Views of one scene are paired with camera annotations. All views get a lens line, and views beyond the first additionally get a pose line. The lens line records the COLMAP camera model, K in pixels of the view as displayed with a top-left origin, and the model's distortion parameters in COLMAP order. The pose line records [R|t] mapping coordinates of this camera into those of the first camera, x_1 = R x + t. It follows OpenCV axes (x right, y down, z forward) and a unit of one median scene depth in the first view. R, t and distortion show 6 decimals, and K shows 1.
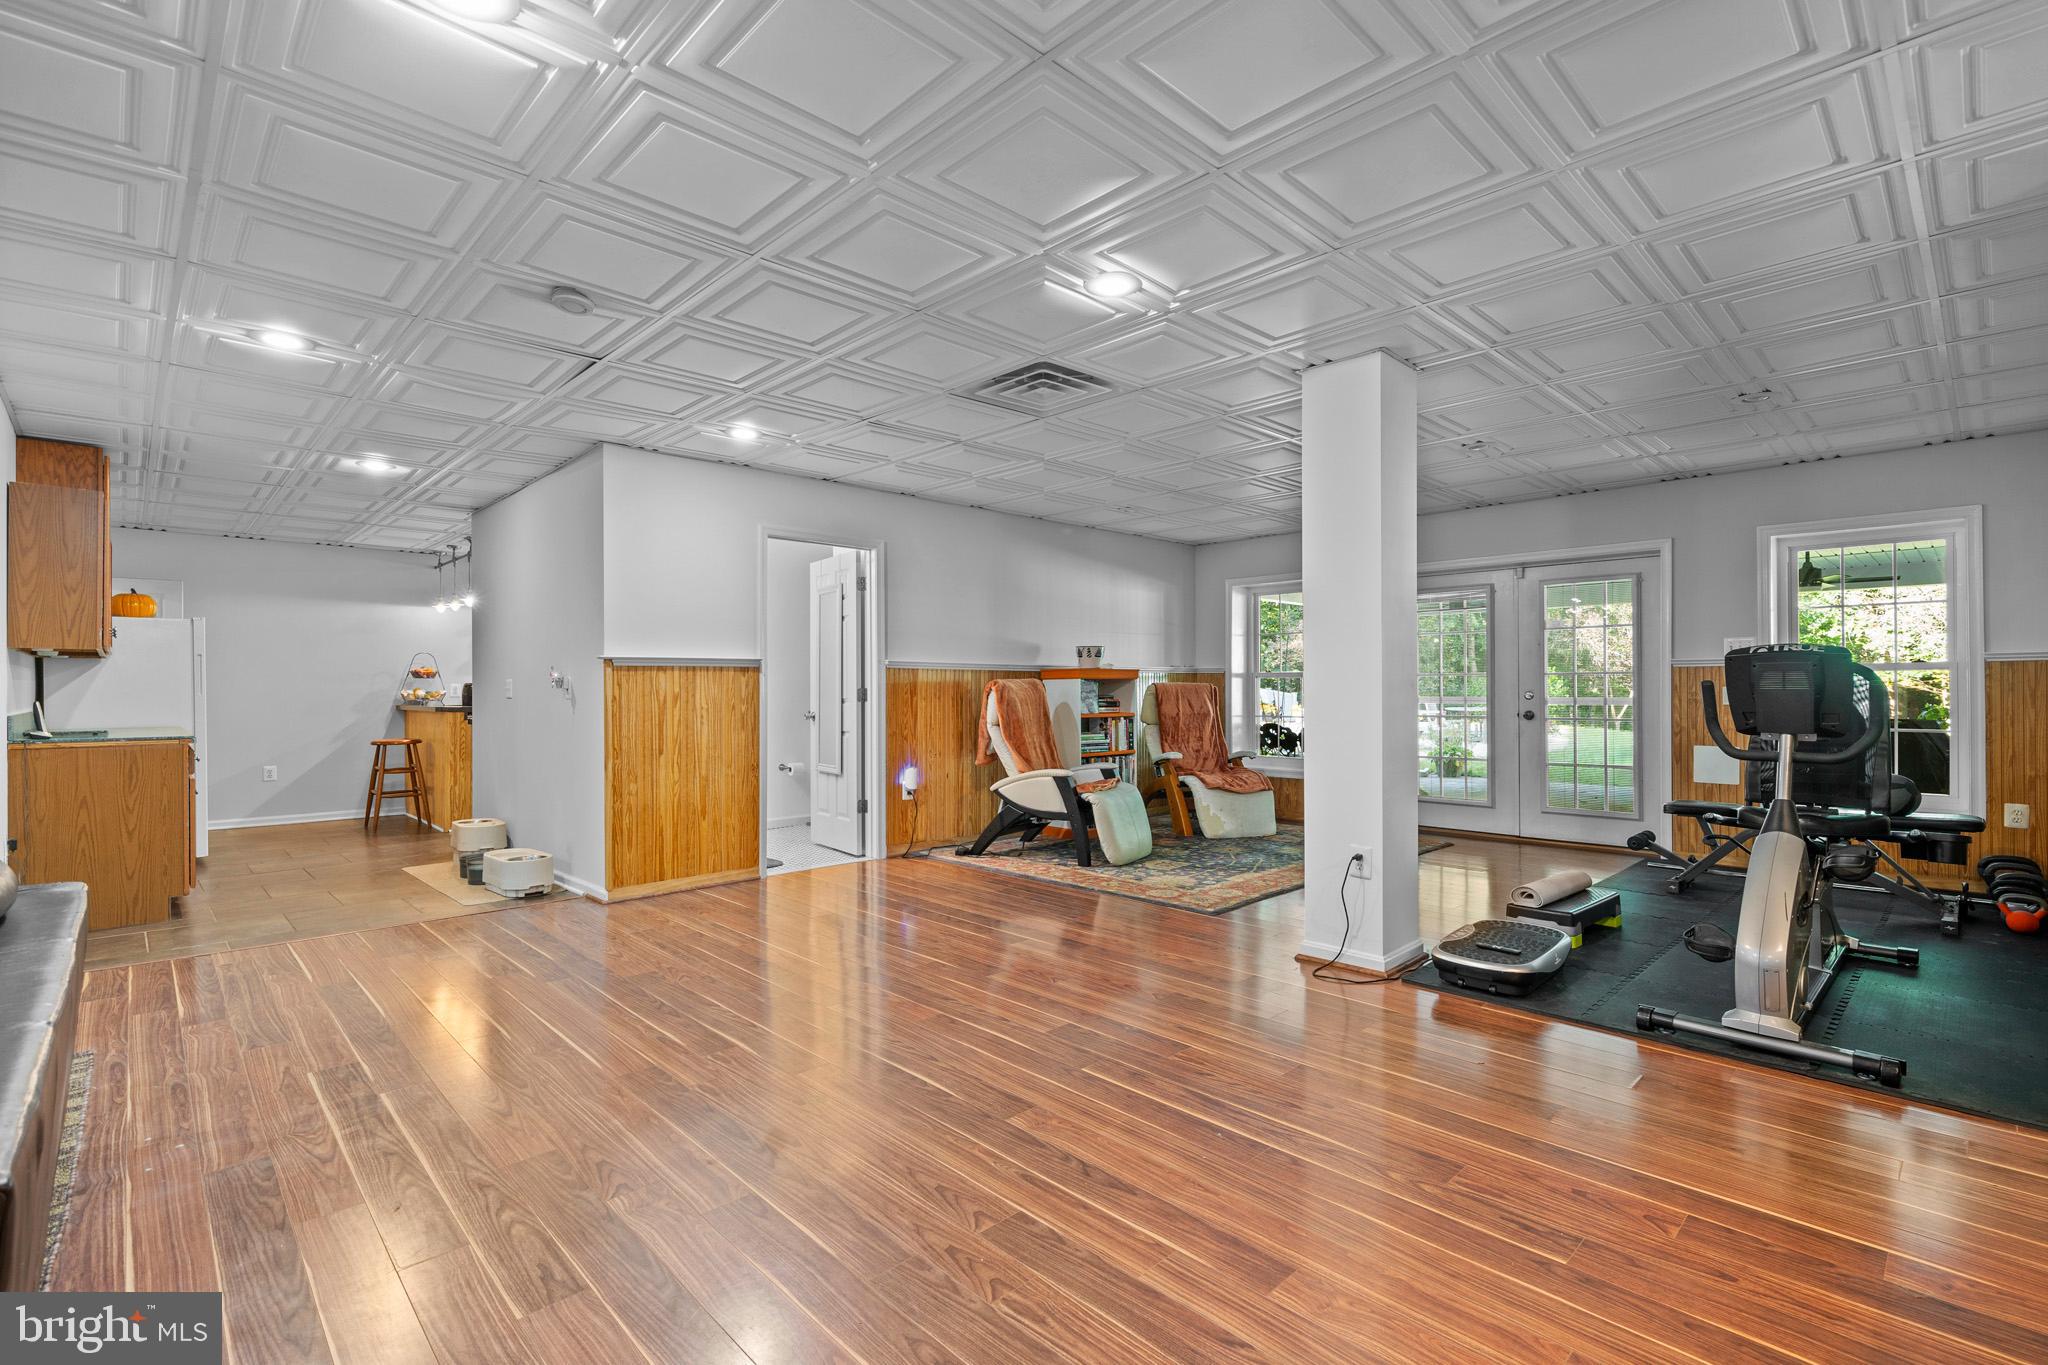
lens RADIAL K [[924.4, 0, 1024.0], [0, 924.4, 682.5], [0, 0, 1]] dist [0.002155, 0.000189]
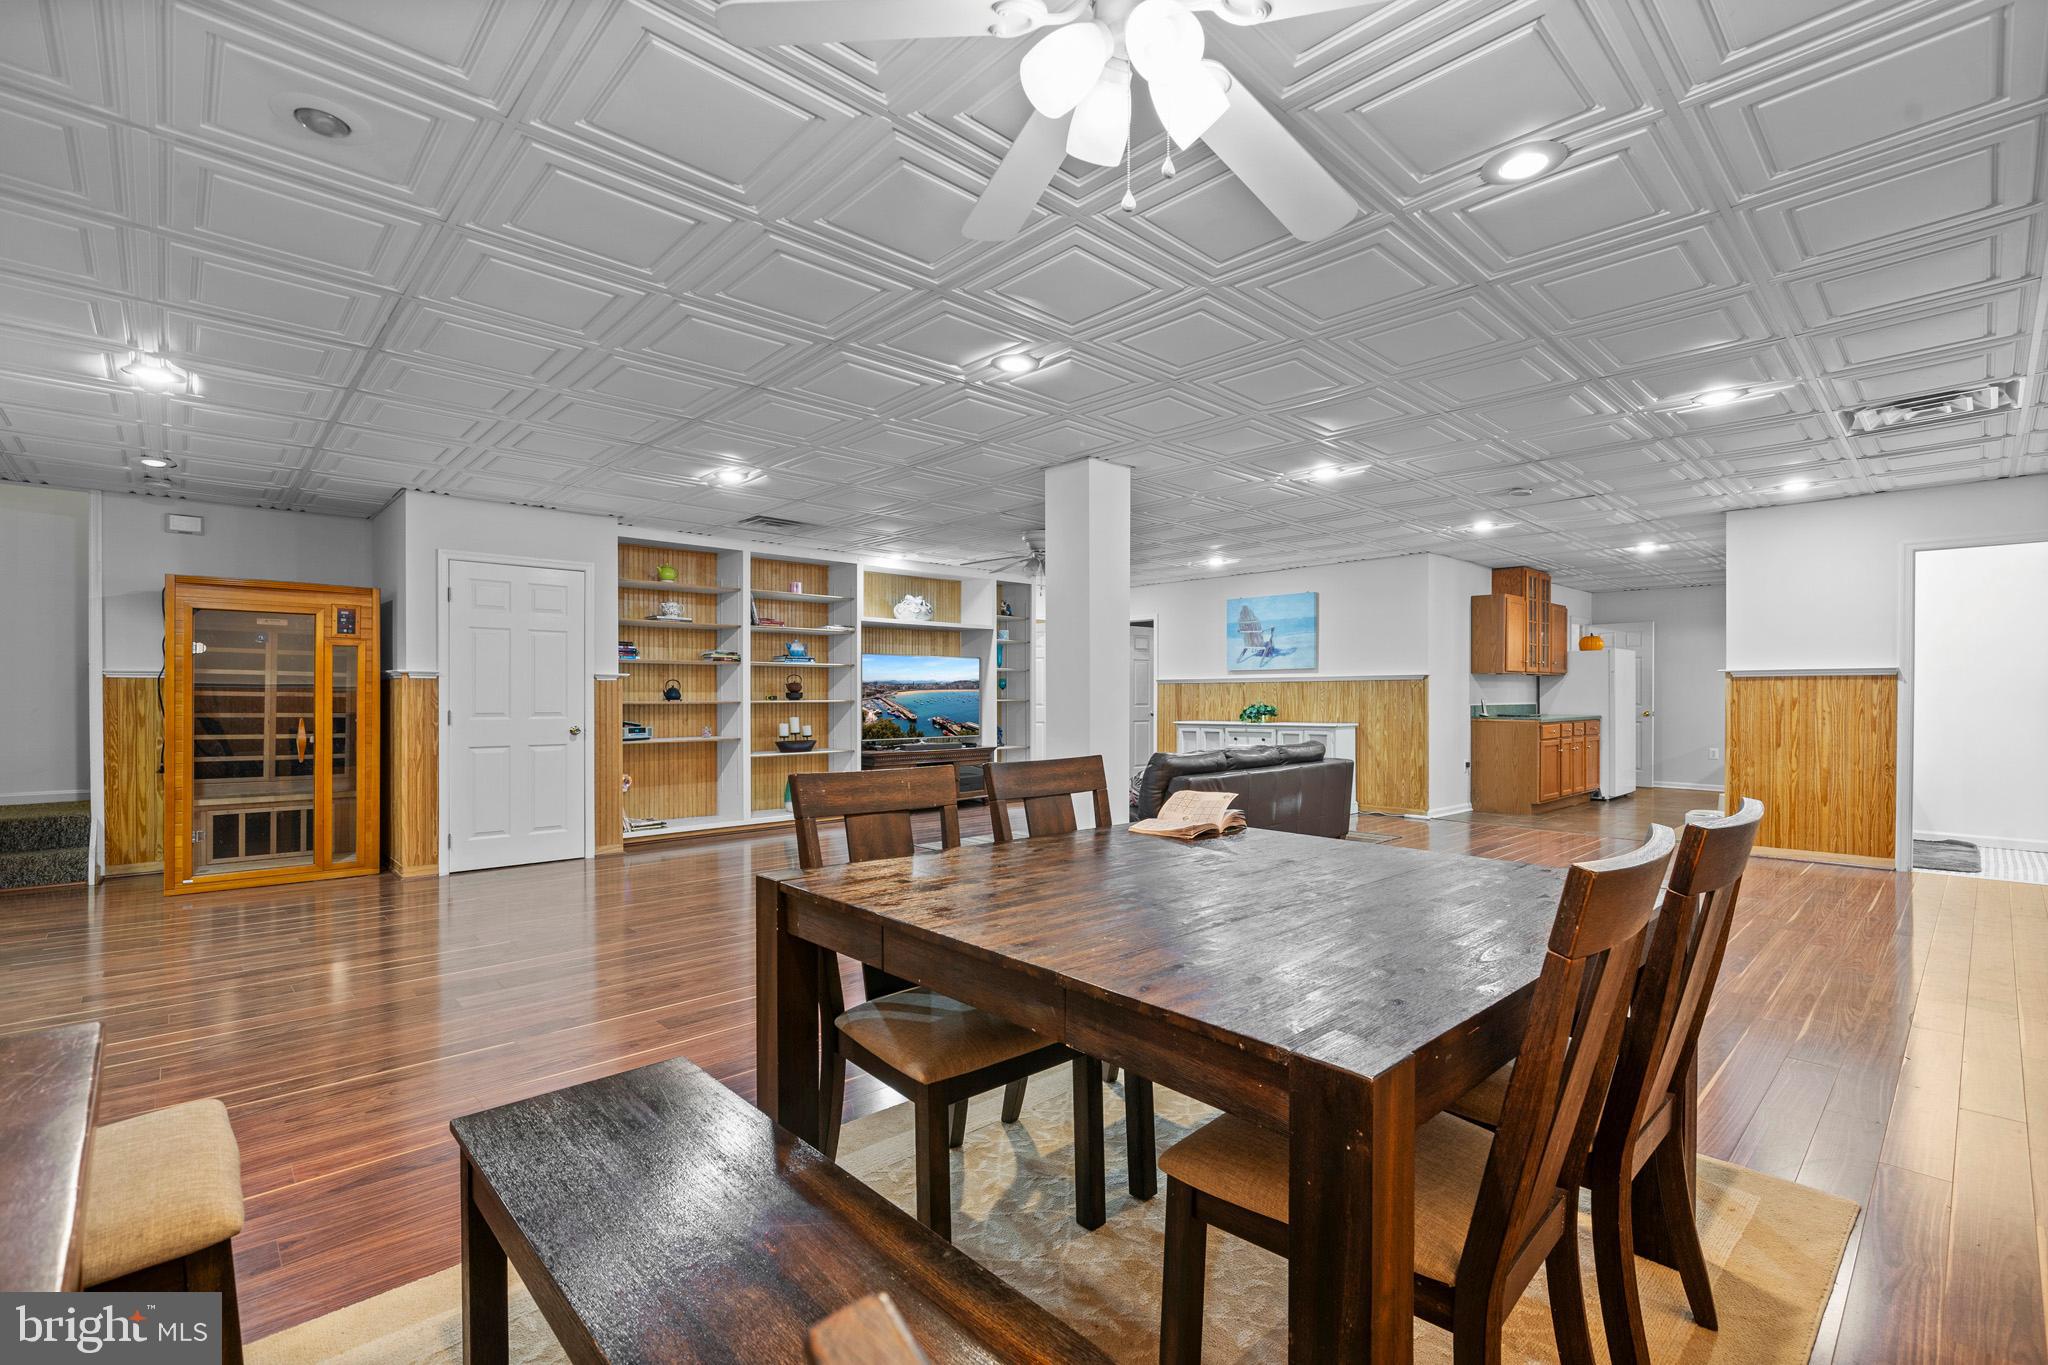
lens RADIAL K [[879.3, 0, 1024.0], [0, 879.3, 682.5], [0, 0, 1]] dist [-0.005128, -0.000682]
pose [[-0.000745, -0.008429, -0.999964, 0.654949], [0.007359, 0.999937, -0.008434, -0.005955], [0.999973, -0.007365, -0.000683, -0.016581]]
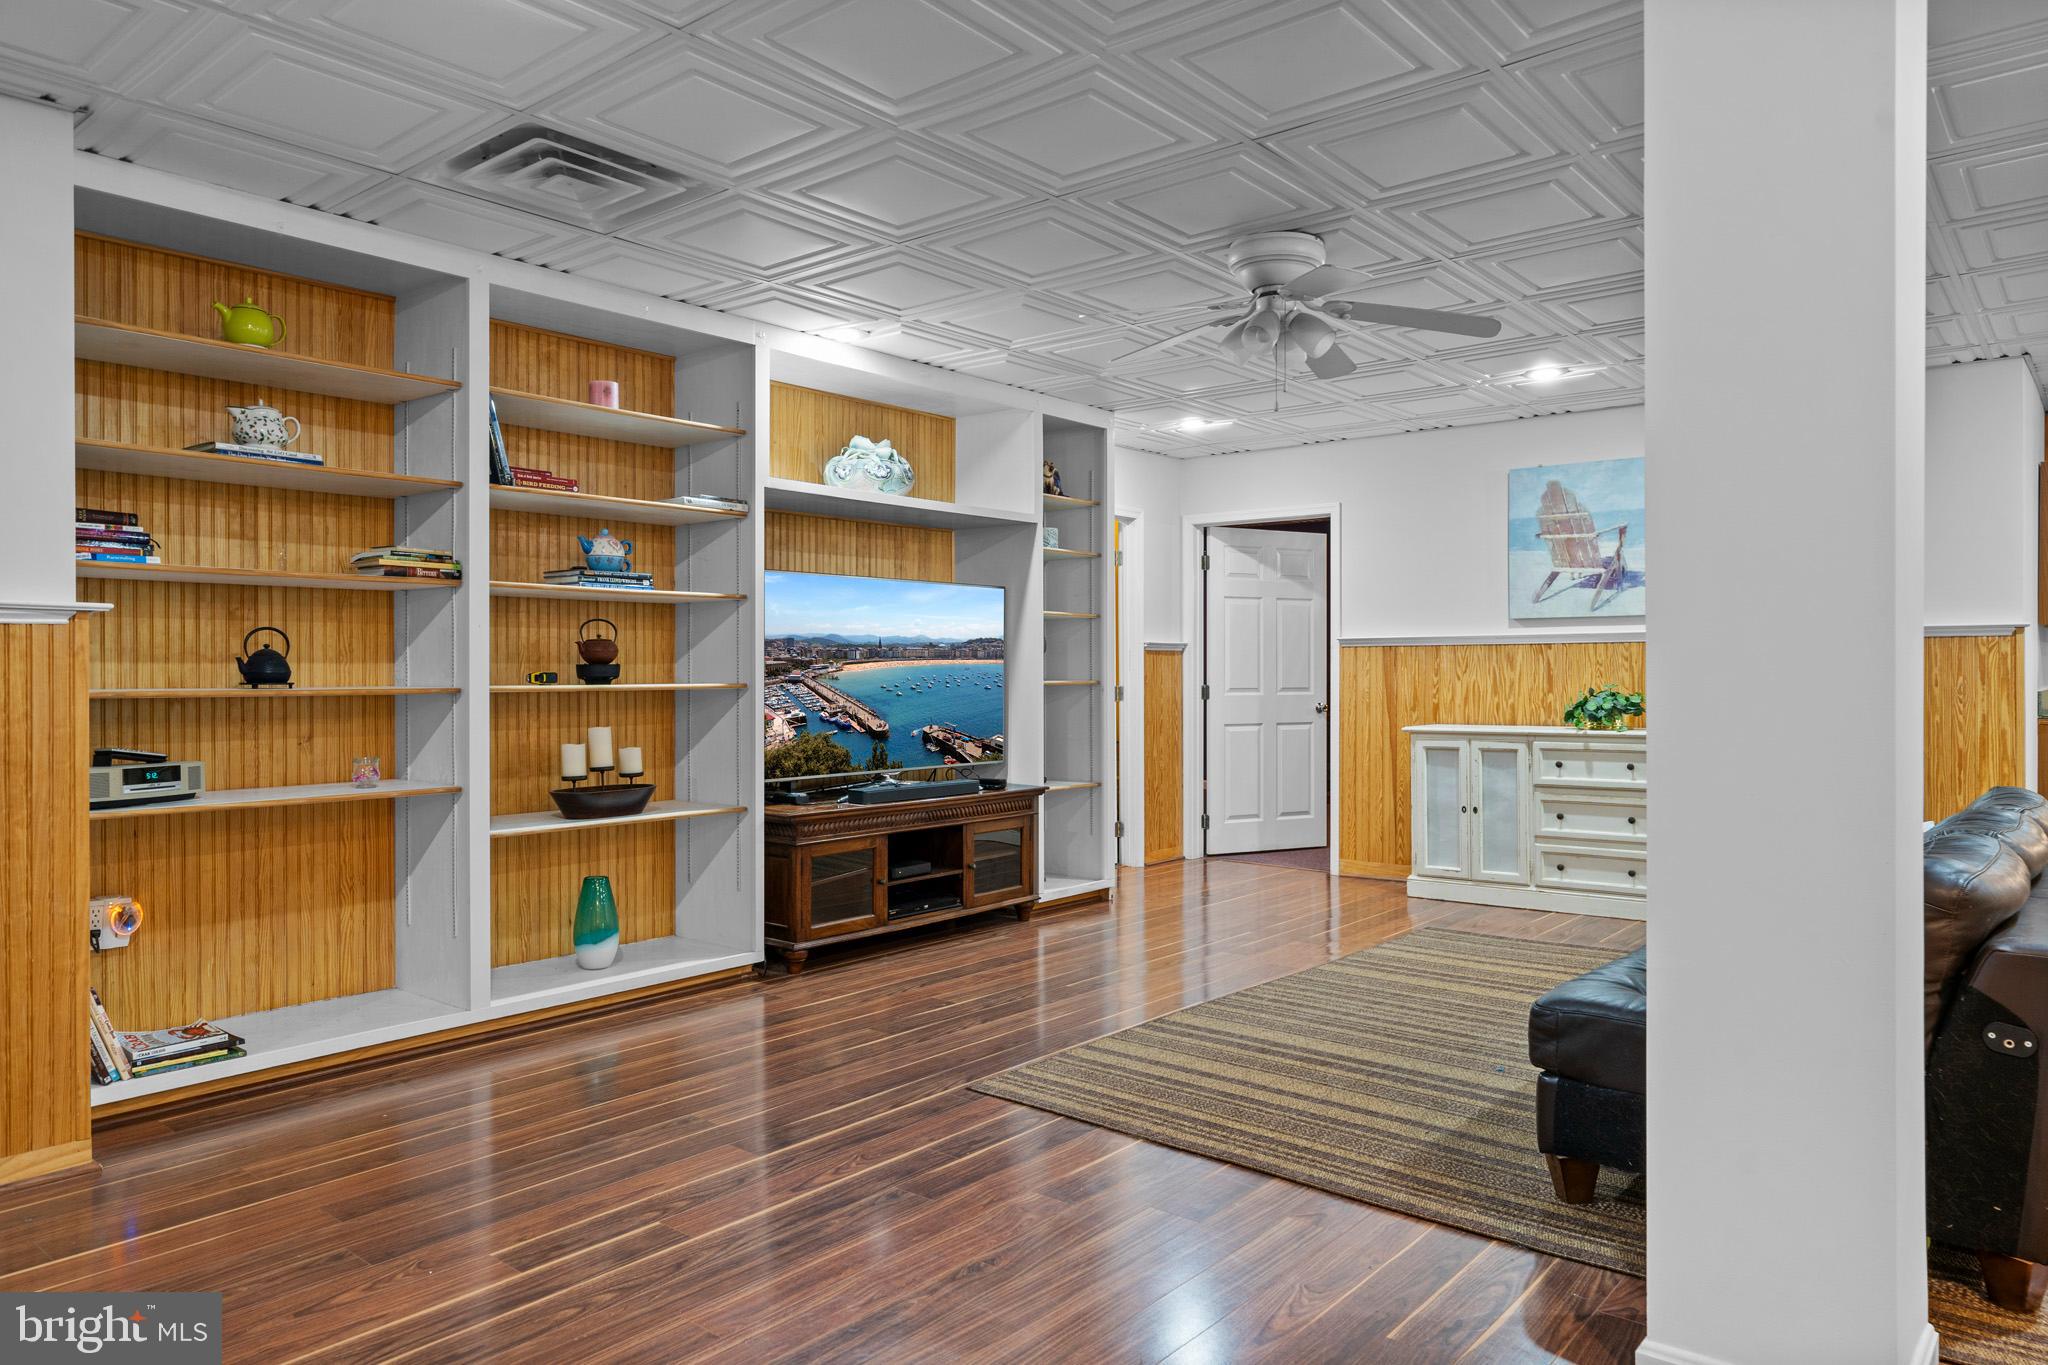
lens RADIAL K [[1324.4, 0, 1023.5], [0, 1324.4, 657.0], [0, 0, 1]] dist [-0.009423, -0.001848]
pose [[0.116868, -0.003302, -0.993142, 0.162241], [0.007251, 0.999971, -0.002471, -0.005138], [0.993121, -0.006912, 0.116888, -0.197021]]
